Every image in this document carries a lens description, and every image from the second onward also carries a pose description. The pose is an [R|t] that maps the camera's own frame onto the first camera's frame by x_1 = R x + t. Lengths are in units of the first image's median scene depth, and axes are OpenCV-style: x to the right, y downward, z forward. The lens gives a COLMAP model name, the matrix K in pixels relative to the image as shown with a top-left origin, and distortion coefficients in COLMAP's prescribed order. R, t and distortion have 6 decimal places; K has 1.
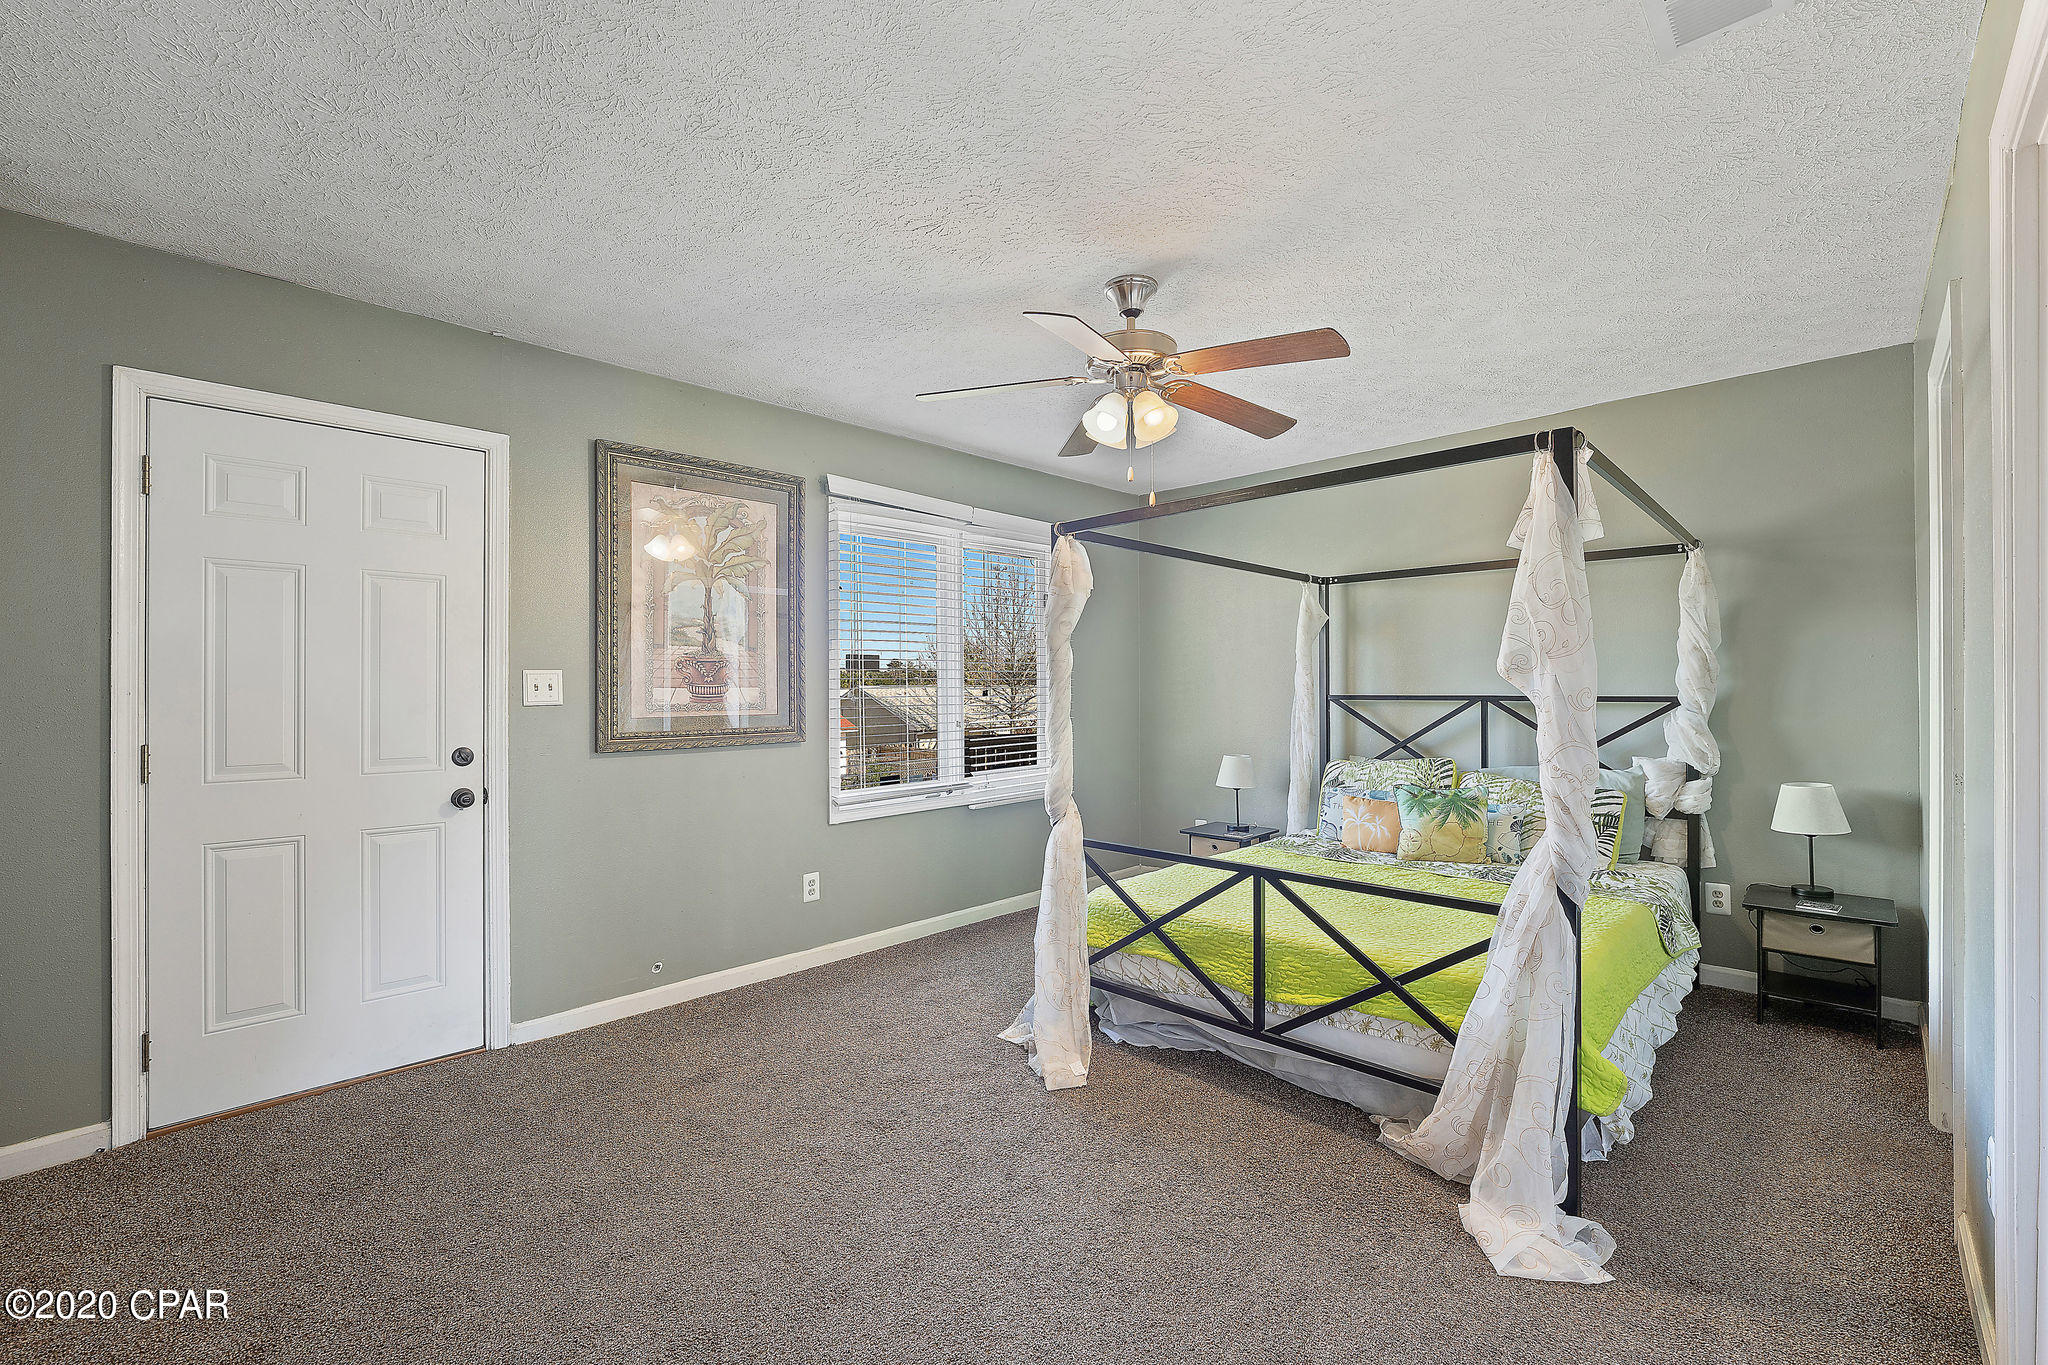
lens RADIAL K [[847.8, 0, 1016.9], [0, 847.8, 678.6], [0, 0, 1]] dist [0.009952, -0.000171]
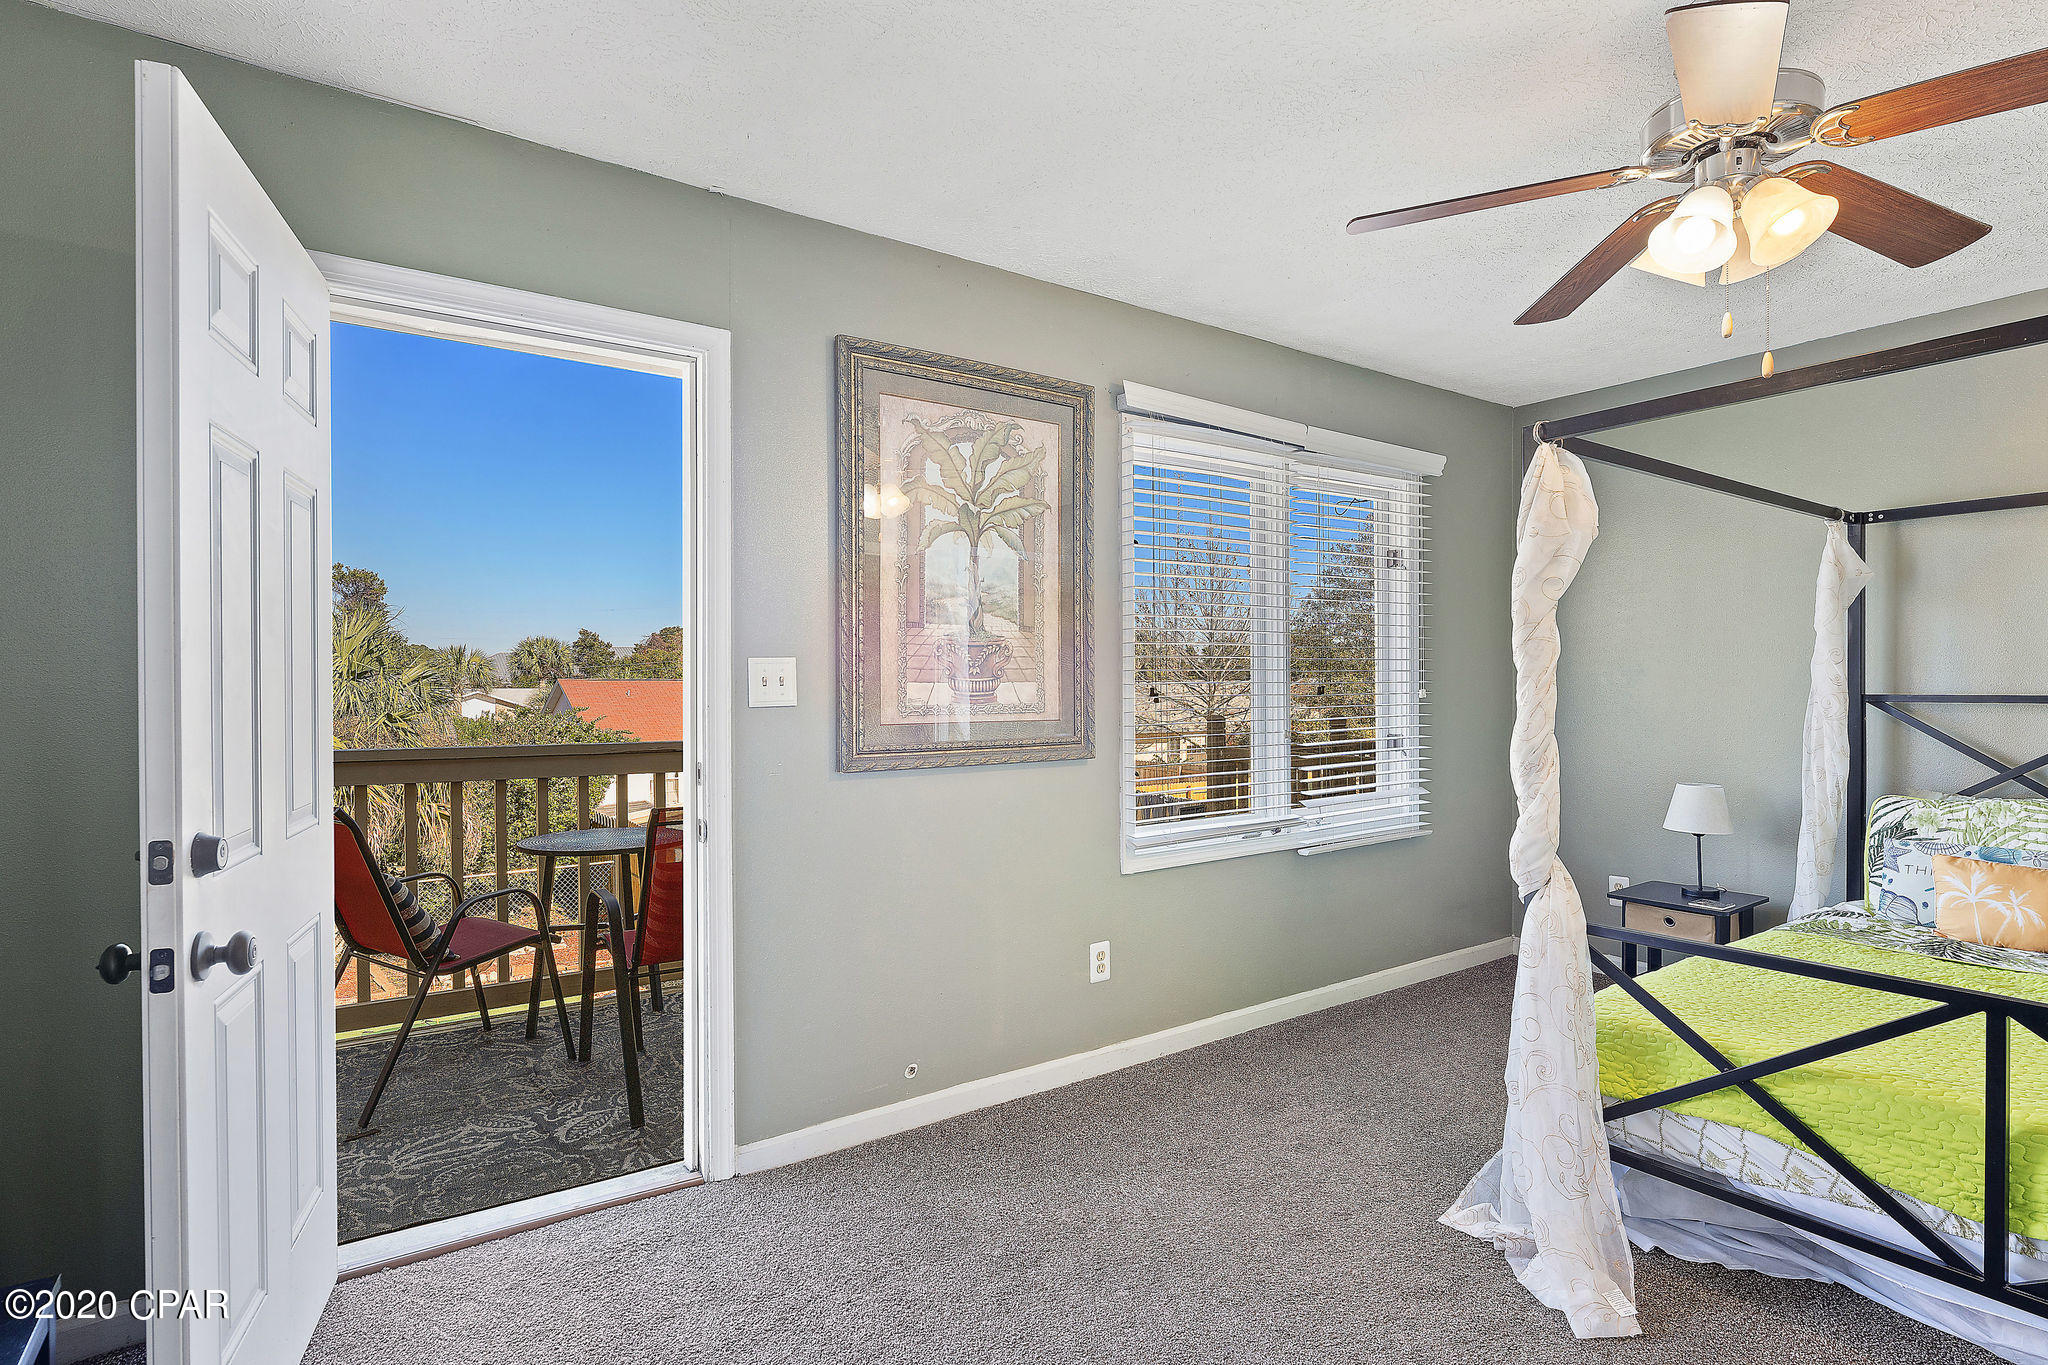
lens RADIAL K [[1021.7, 0, 1028.4], [0, 1021.7, 685.1], [0, 0, 1]] dist [-0.004618, 0.001493]
pose [[0.985755, 0.000896, -0.168187, -0.164753], [0.001331, 0.999913, 0.013131, 0.001431], [0.168184, -0.013168, 0.985668, 0.151458]]
